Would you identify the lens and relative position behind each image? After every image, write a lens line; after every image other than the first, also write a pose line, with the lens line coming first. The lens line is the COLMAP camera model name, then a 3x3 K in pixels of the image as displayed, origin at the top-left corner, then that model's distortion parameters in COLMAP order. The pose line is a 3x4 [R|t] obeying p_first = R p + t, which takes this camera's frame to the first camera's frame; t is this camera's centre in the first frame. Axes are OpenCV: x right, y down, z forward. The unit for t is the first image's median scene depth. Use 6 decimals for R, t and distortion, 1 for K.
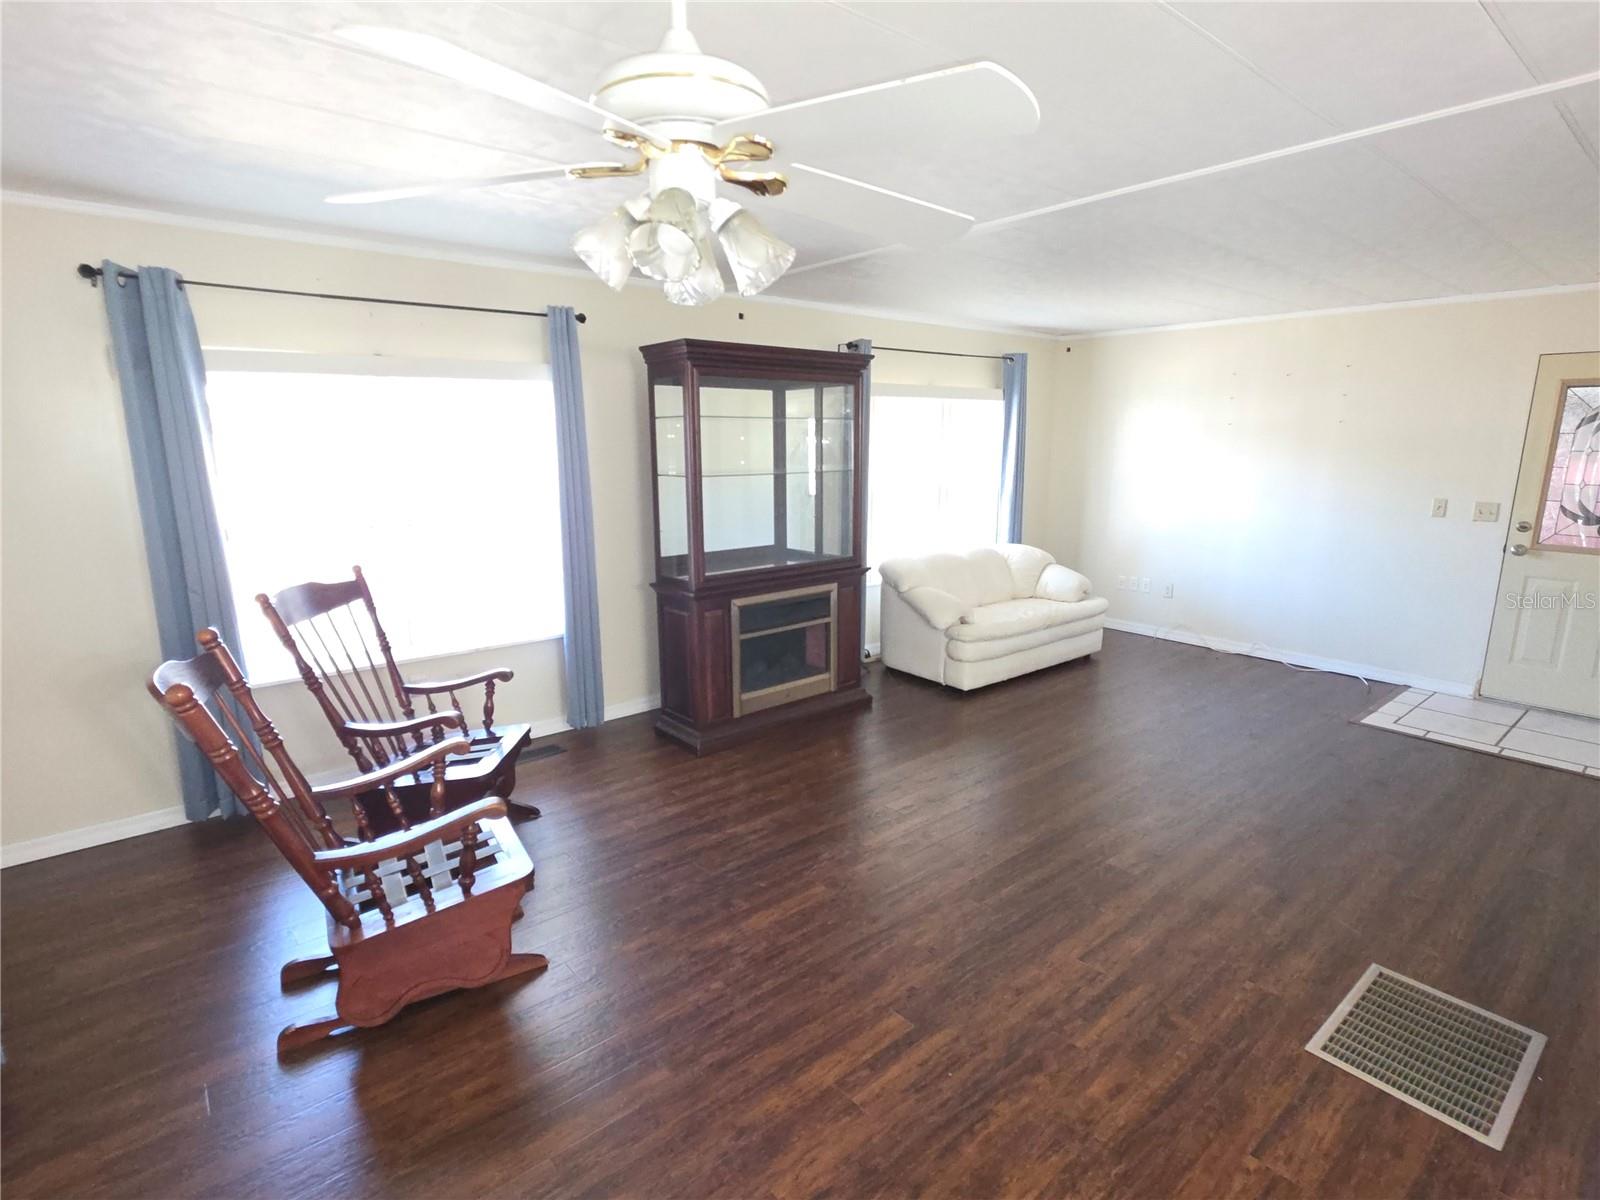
lens RADIAL K [[803.1, 0, 790.6], [0, 803.1, 594.9], [0, 0, 1]] dist [0.011459, -0.006123]
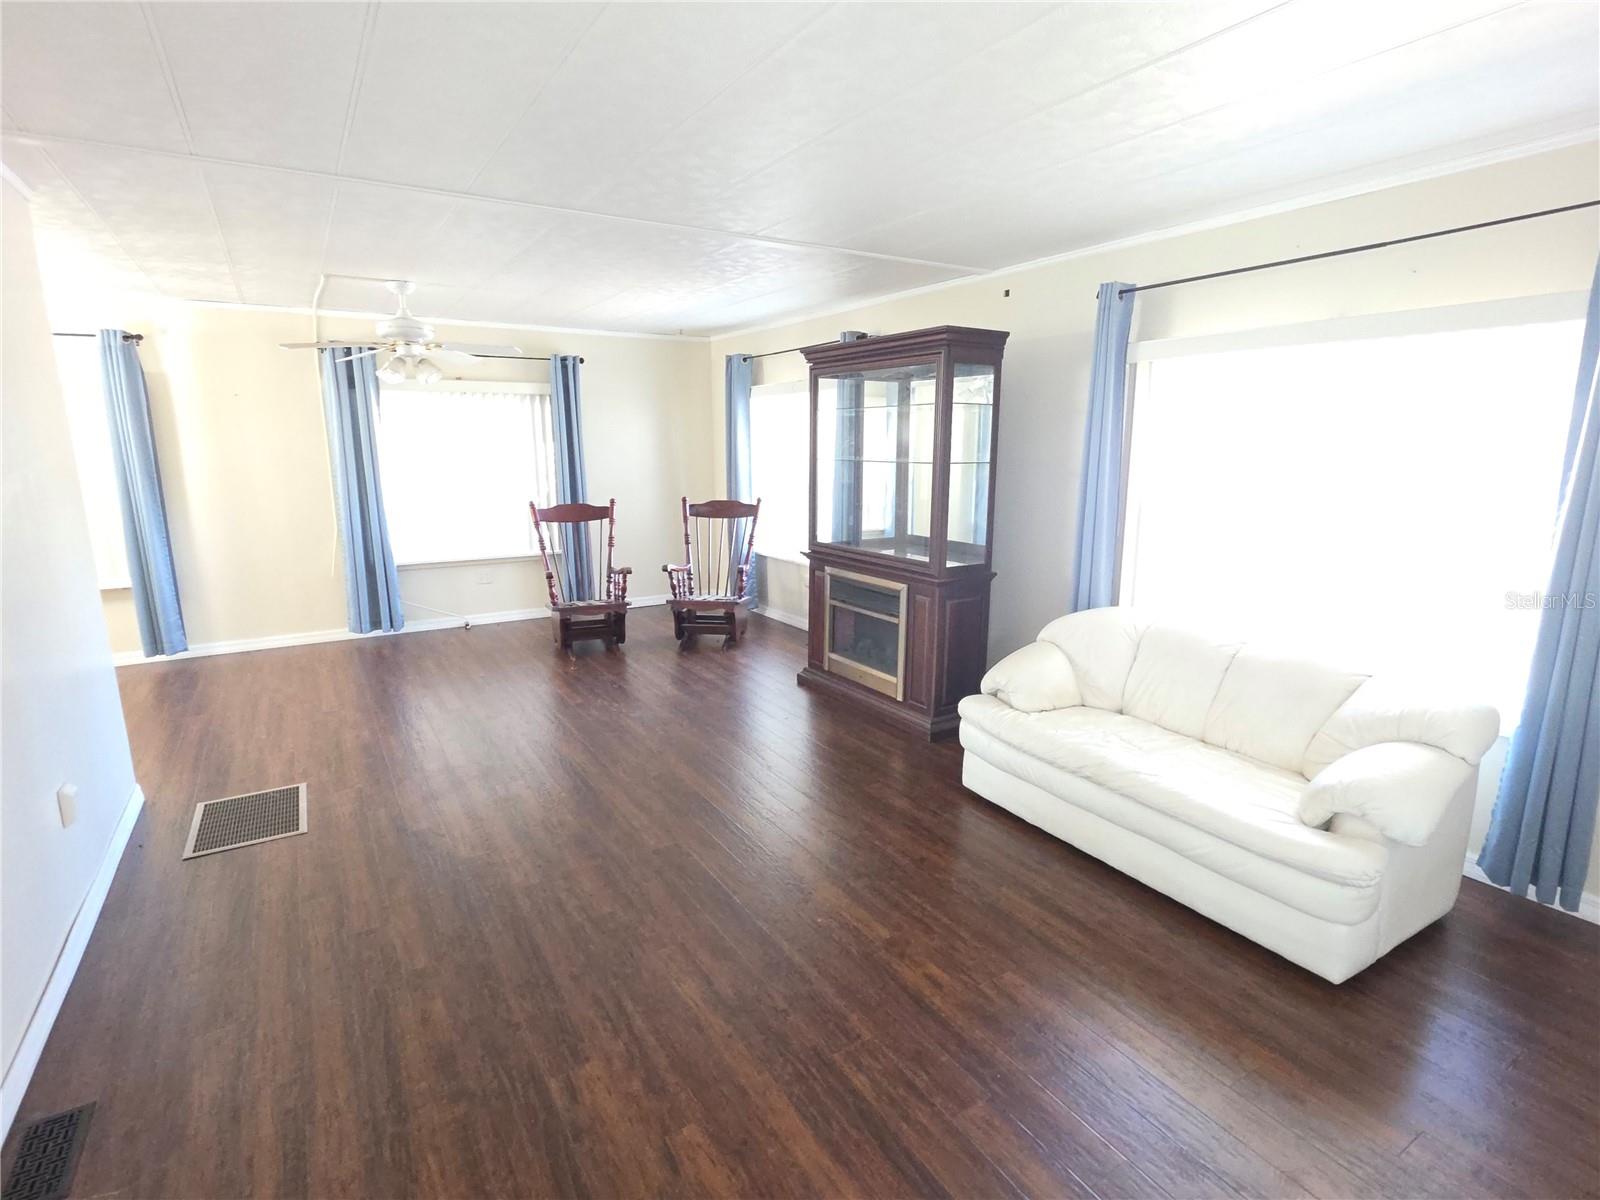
lens RADIAL K [[803.1, 0, 790.6], [0, 803.1, 594.9], [0, 0, 1]] dist [0.011459, -0.006123]
pose [[-0.139344, 0.188587, -0.972121, 1.023791], [-0.197652, 0.956647, 0.213917, -0.183950], [0.970318, 0.221950, -0.096028, 1.024048]]
